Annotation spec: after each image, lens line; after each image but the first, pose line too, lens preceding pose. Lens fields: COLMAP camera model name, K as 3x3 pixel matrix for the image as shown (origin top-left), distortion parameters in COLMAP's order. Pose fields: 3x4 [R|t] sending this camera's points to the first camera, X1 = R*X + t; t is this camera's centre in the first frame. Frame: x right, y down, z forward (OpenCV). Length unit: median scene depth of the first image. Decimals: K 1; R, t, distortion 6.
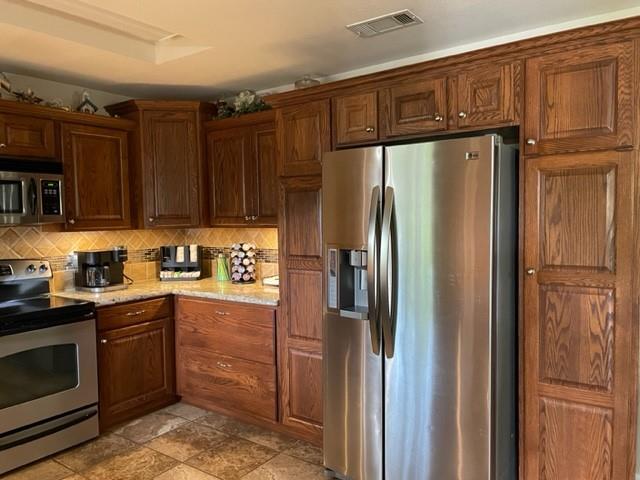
lens RADIAL K [[488.1, 0, 321.9], [0, 488.1, 239.5], [0, 0, 1]] dist [0.058401, -0.064568]
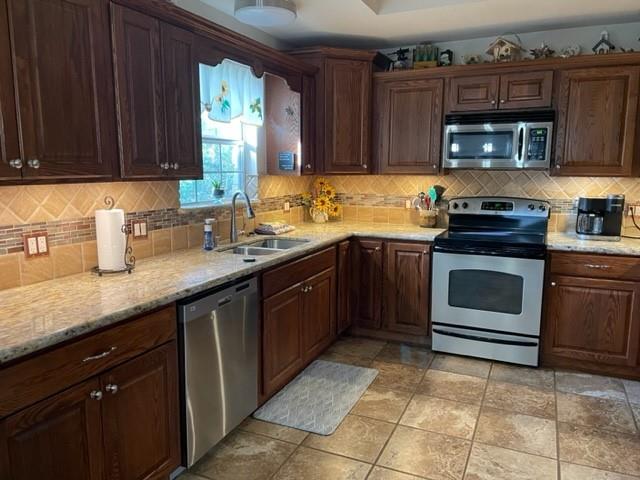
lens RADIAL K [[488.1, 0, 323.4], [0, 488.1, 240.7], [0, 0, 1]] dist [0.058401, -0.064568]
pose [[0.196930, 0.171428, -0.965314, 0.439029], [-0.054540, 0.984986, 0.163795, -0.026322], [0.978899, 0.020392, 0.203323, 0.302919]]
